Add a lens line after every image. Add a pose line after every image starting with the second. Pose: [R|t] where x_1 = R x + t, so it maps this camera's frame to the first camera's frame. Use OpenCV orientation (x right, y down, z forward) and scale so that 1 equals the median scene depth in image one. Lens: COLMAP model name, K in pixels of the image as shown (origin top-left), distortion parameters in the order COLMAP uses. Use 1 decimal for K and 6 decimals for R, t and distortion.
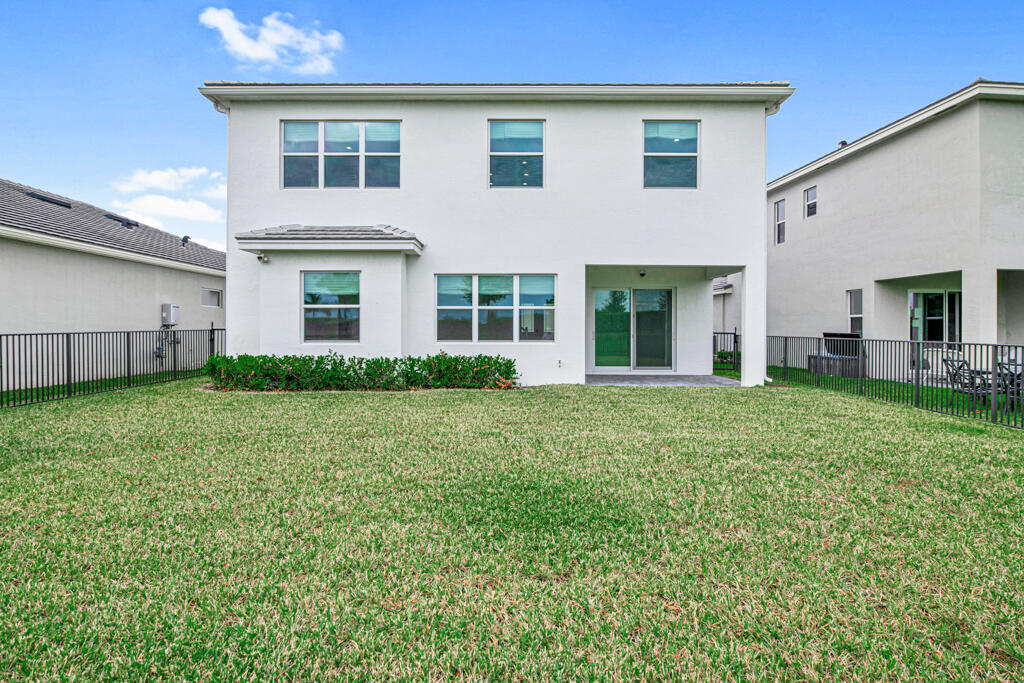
lens RADIAL K [[524.9, 0, 512.0], [0, 524.9, 341.5], [0, 0, 1]] dist [-0.010798, -0.000073]
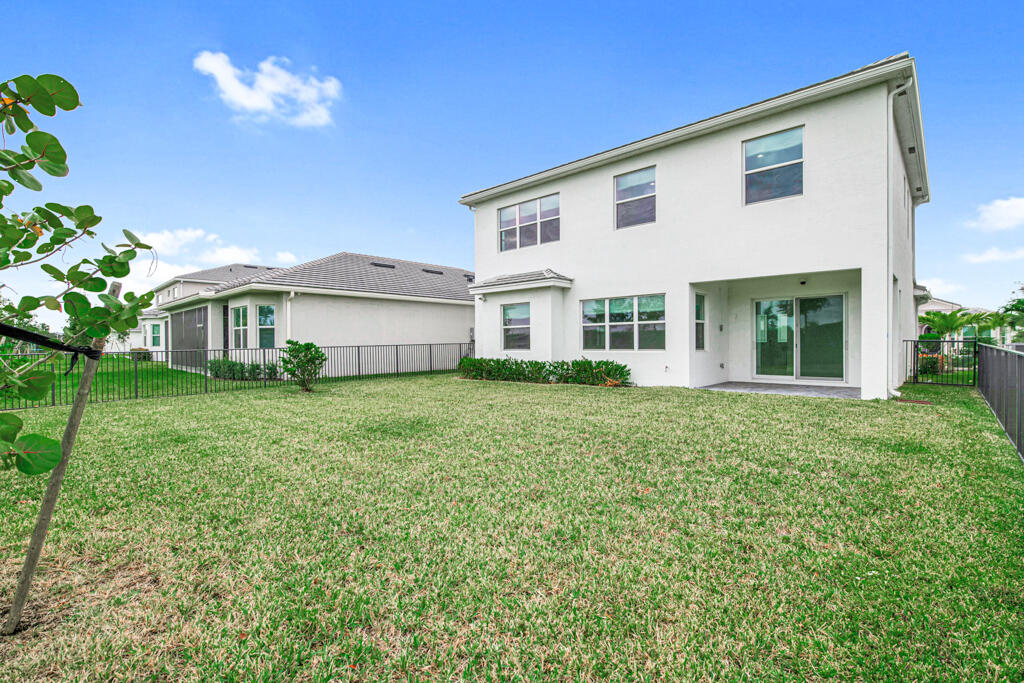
lens RADIAL K [[465.8, 0, 512.0], [0, 465.8, 341.5], [0, 0, 1]] dist [-0.000308, -0.000270]
pose [[0.746552, -0.011283, -0.665232, 0.519258], [-0.002186, 0.999809, -0.019412, 0.001437], [0.665324, 0.015946, 0.746385, -0.010774]]
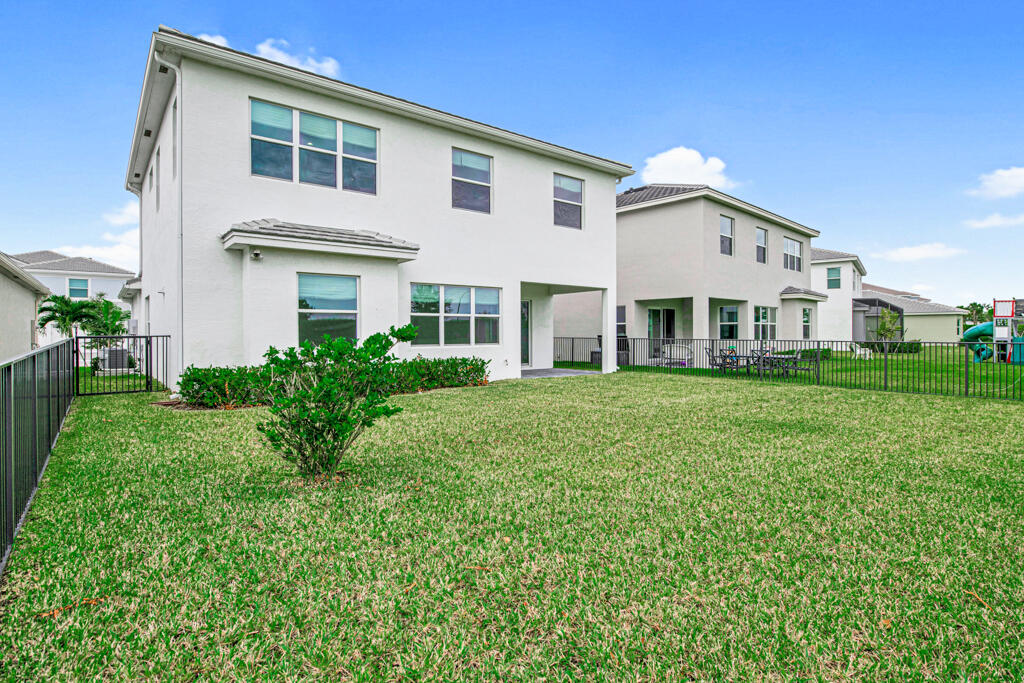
lens RADIAL K [[550.6, 0, 512.0], [0, 550.6, 341.5], [0, 0, 1]] dist [-0.001999, -0.000197]
pose [[0.772921, -0.013465, 0.634360, -0.692536], [0.017104, 0.999854, 0.000383, -0.006125], [-0.634272, 0.010554, 0.773038, 0.013226]]
